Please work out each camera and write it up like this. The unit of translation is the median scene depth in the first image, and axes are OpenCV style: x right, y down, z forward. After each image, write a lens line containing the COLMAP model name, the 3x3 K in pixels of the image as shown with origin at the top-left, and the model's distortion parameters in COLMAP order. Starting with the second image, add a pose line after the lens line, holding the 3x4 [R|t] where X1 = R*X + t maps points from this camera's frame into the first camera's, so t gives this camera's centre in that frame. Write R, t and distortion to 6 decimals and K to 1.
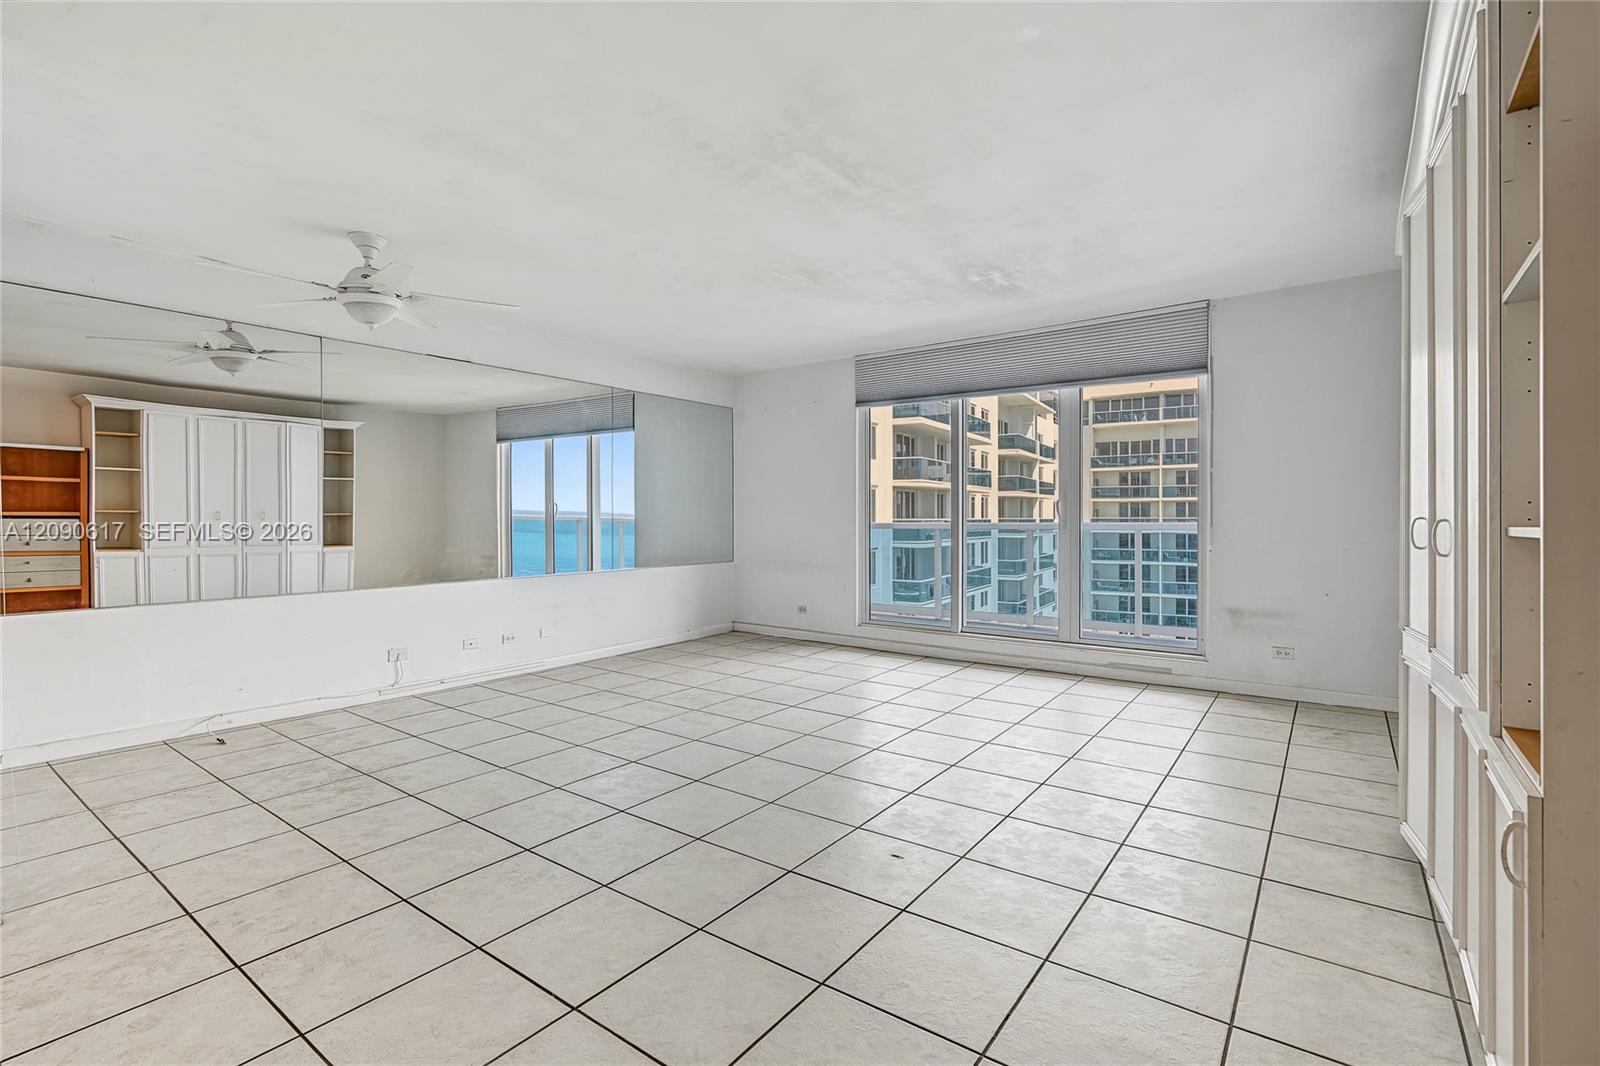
lens RADIAL K [[733.7, 0, 811.1], [0, 733.7, 522.3], [0, 0, 1]] dist [-0.003869, 0.001900]
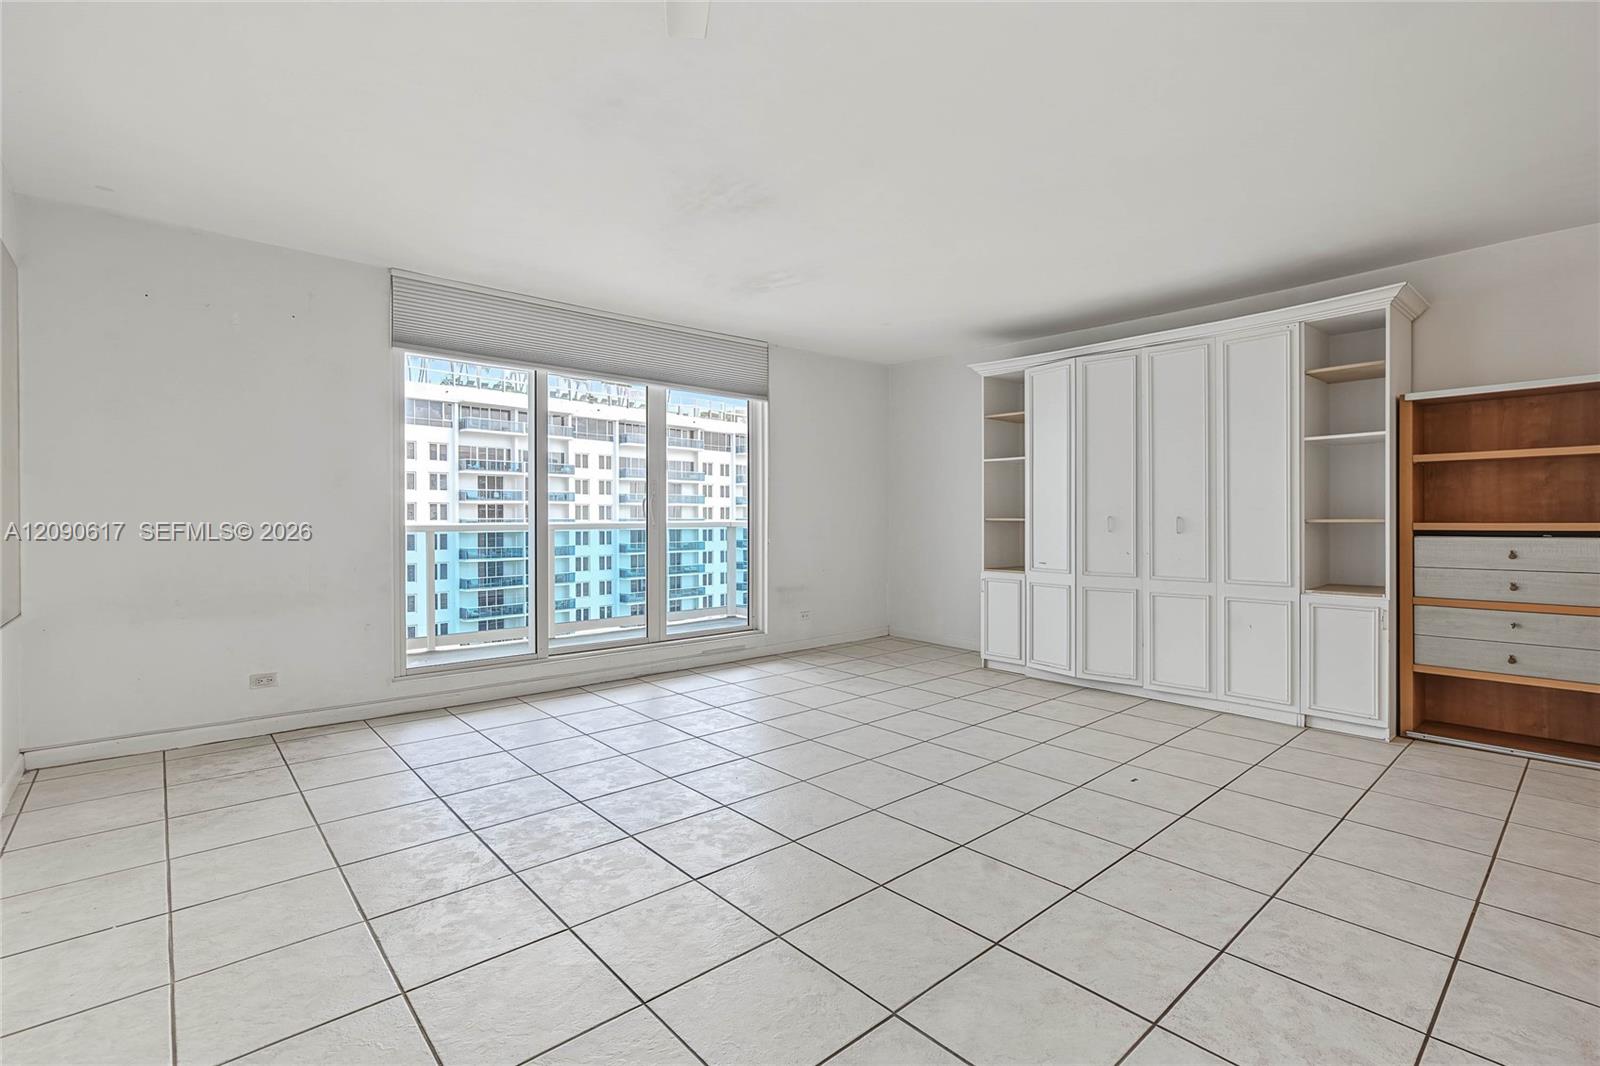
lens RADIAL K [[733.7, 0, 799.7], [0, 733.7, 514.0], [0, 0, 1]] dist [-0.003869, 0.001900]
pose [[0.222306, 0.005401, 0.974962, -0.489503], [0.007577, 0.999945, -0.007267, -0.001064], [-0.974947, 0.009003, 0.222253, 0.500641]]
